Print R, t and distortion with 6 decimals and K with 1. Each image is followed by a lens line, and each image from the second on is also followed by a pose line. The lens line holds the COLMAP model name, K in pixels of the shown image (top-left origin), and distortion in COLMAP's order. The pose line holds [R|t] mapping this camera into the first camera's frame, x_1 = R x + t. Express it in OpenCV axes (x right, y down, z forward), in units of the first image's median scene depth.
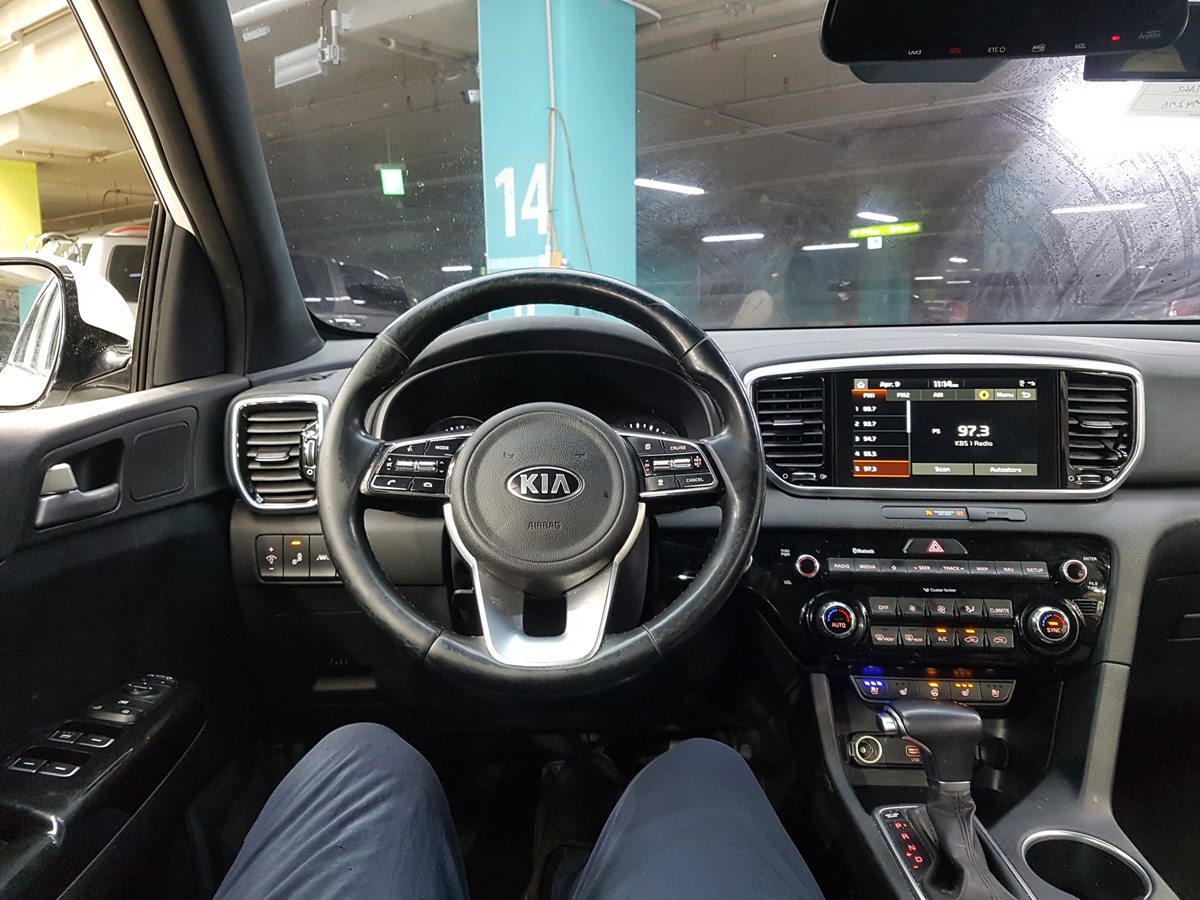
lens RADIAL K [[942.6, 0, 573.6], [0, 942.6, 428.3], [0, 0, 1]] dist [0.203930, -0.407509]
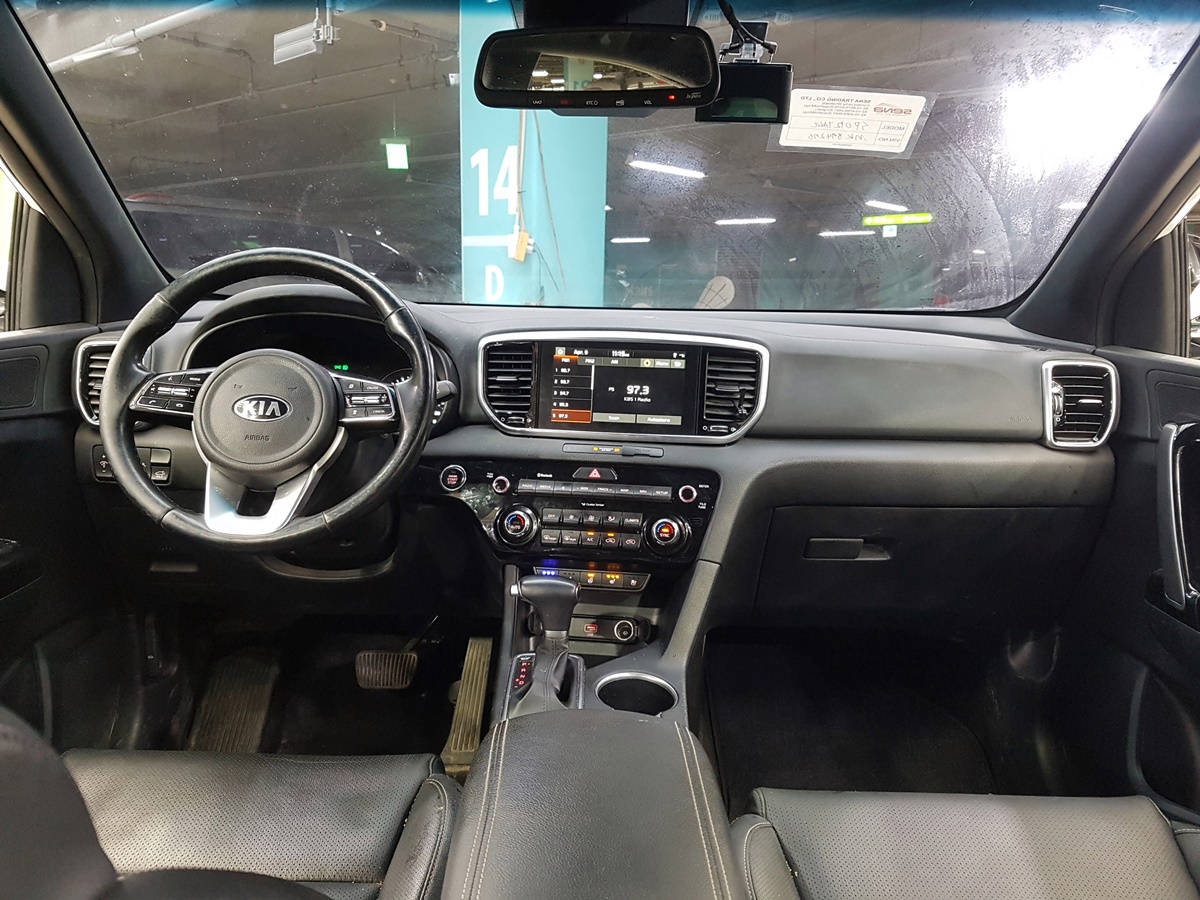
lens RADIAL K [[961.6, 0, 603.3], [0, 961.6, 461.4], [0, 0, 1]] dist [0.127850, -0.183278]
pose [[0.998609, 0.042374, -0.031365, 0.415301], [-0.040629, 0.997697, 0.054320, 0.031033], [0.033594, -0.052970, 0.998031, -0.333935]]
